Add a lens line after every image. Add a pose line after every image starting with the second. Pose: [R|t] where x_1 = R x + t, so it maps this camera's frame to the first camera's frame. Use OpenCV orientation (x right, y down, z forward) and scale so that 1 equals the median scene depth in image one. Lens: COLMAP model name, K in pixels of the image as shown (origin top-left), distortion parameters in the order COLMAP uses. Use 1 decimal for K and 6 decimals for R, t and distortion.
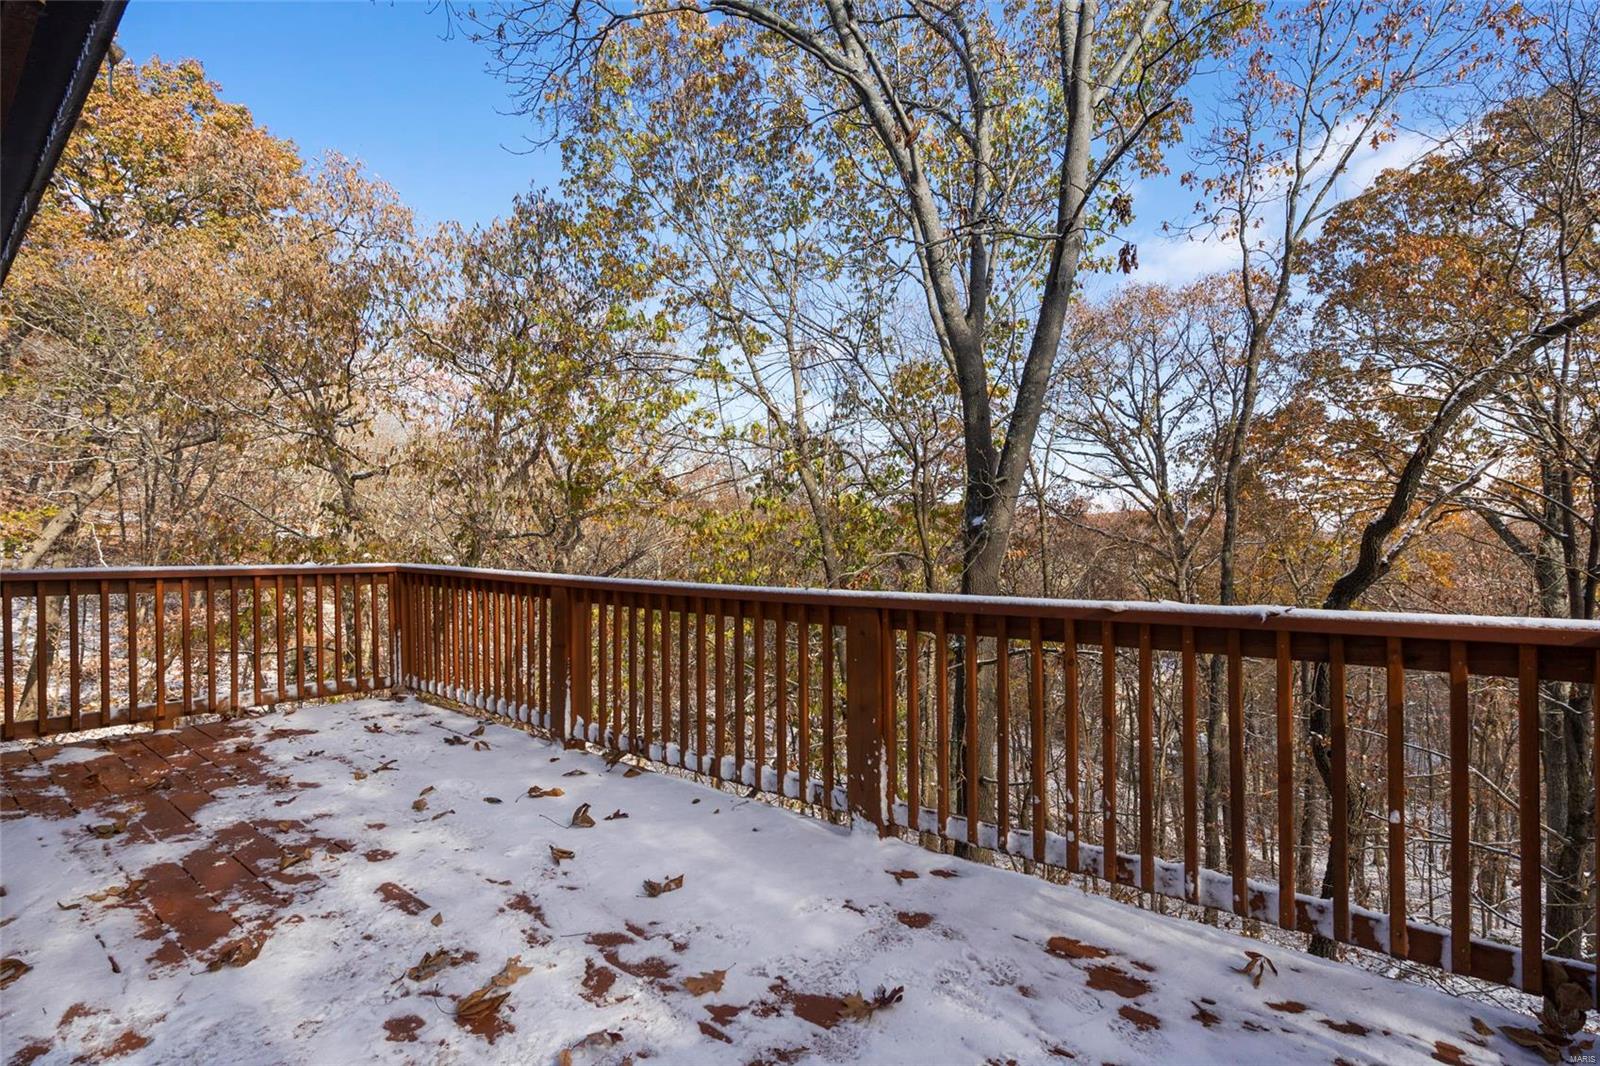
lens RADIAL K [[727.1, 0, 796.8], [0, 727.1, 534.5], [0, 0, 1]] dist [-0.006021, 0.001707]
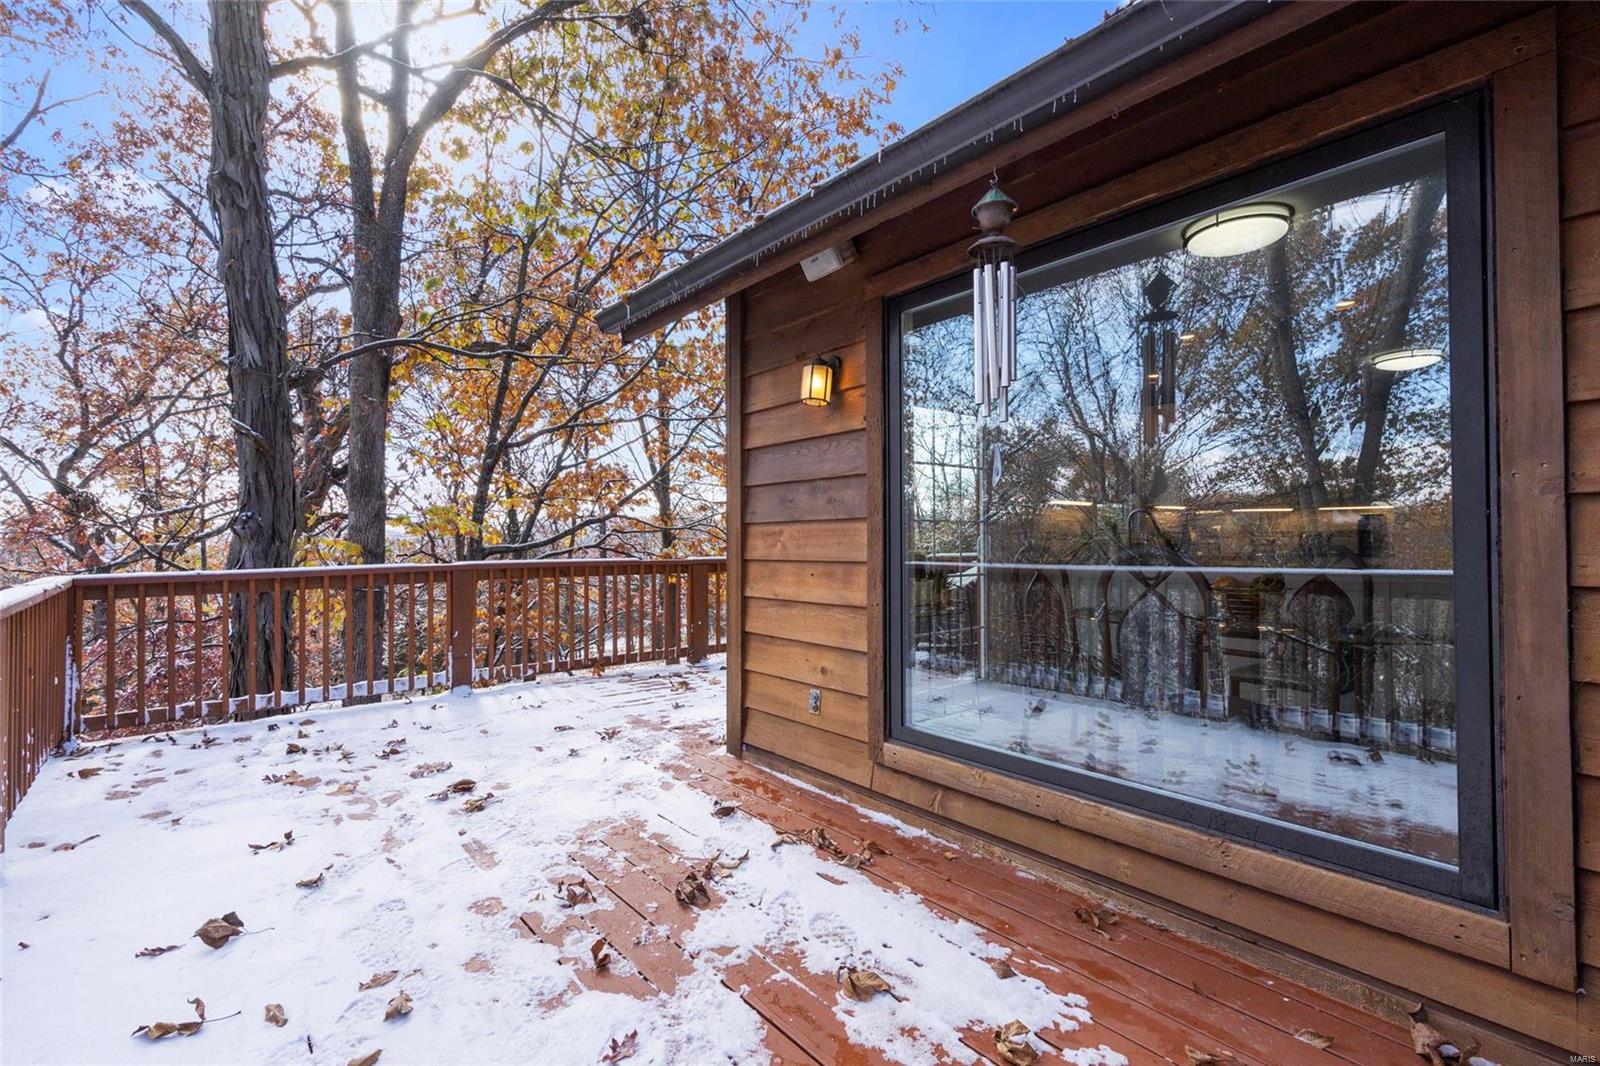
lens RADIAL K [[727.1, 0, 797.2], [0, 727.1, 532.8], [0, 0, 1]] dist [-0.006021, 0.001707]
pose [[-0.976472, 0.014459, 0.215158, -1.121057], [0.012841, 0.999878, -0.008918, 0.015132], [-0.215260, -0.005945, -0.976539, 1.754339]]
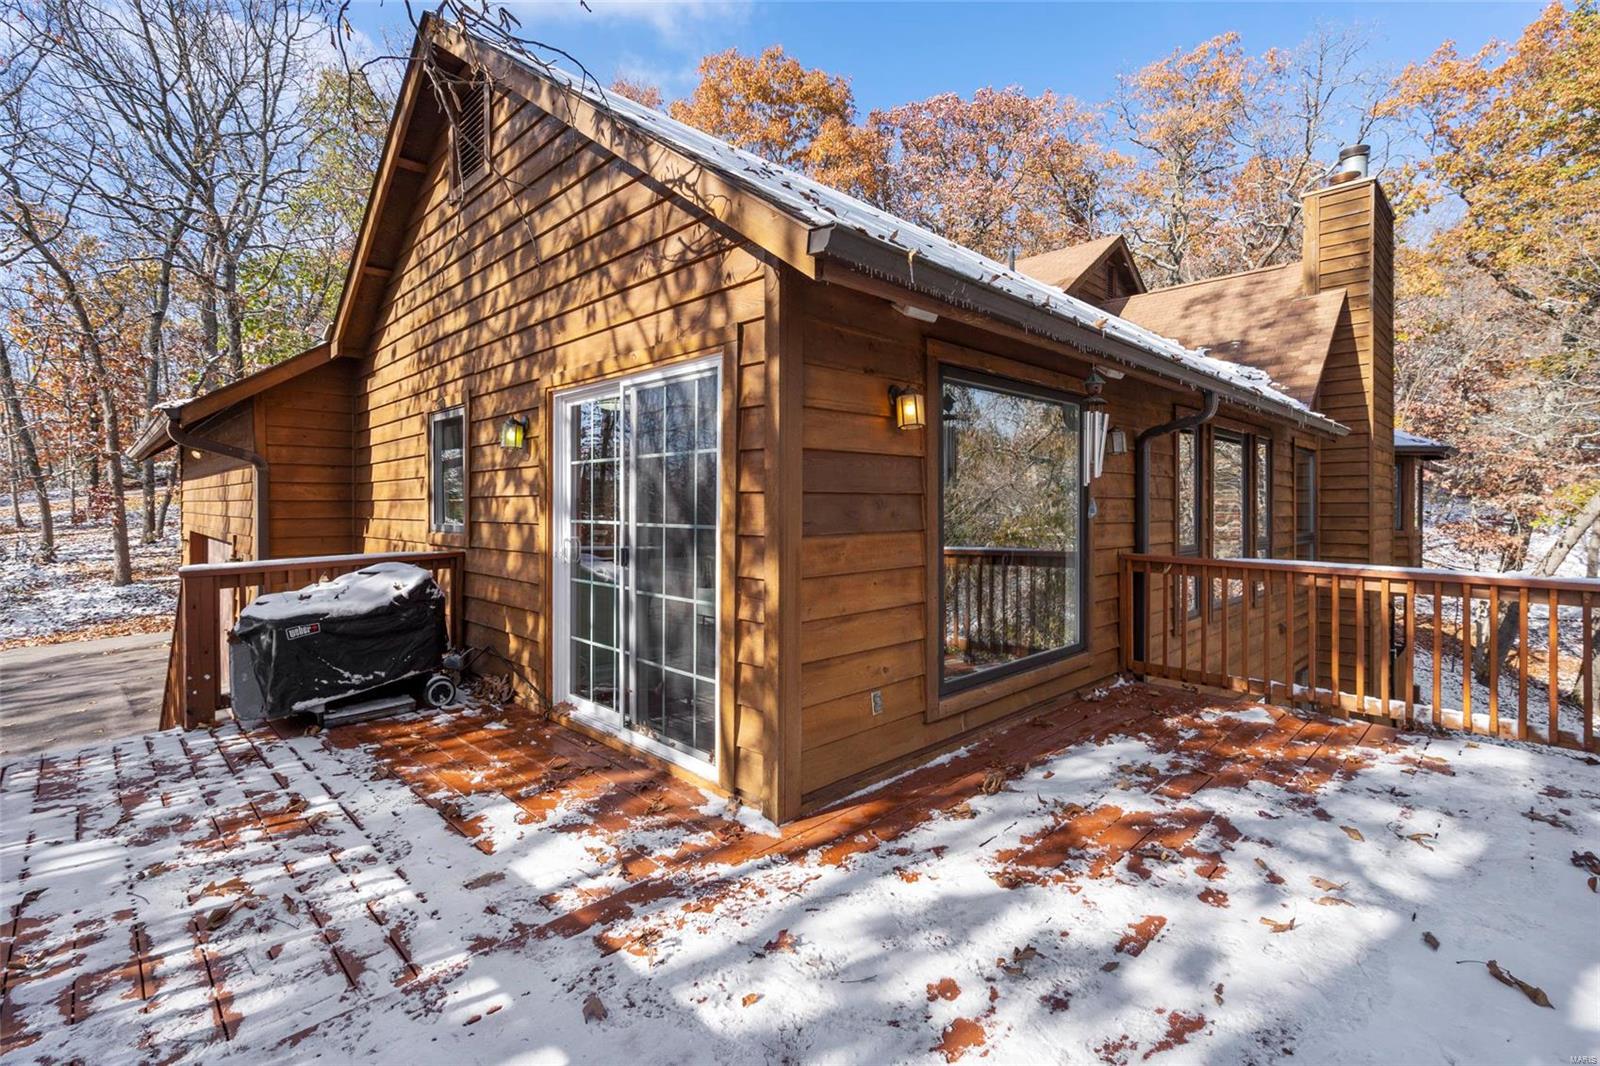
lens RADIAL K [[727.1, 0, 792.4], [0, 727.1, 519.2], [0, 0, 1]] dist [-0.006021, 0.001707]
pose [[-0.124633, 0.016137, -0.992072, 0.402075], [0.006025, 0.999862, 0.015507, -0.059329], [0.992185, -0.004045, -0.124713, 0.578254]]
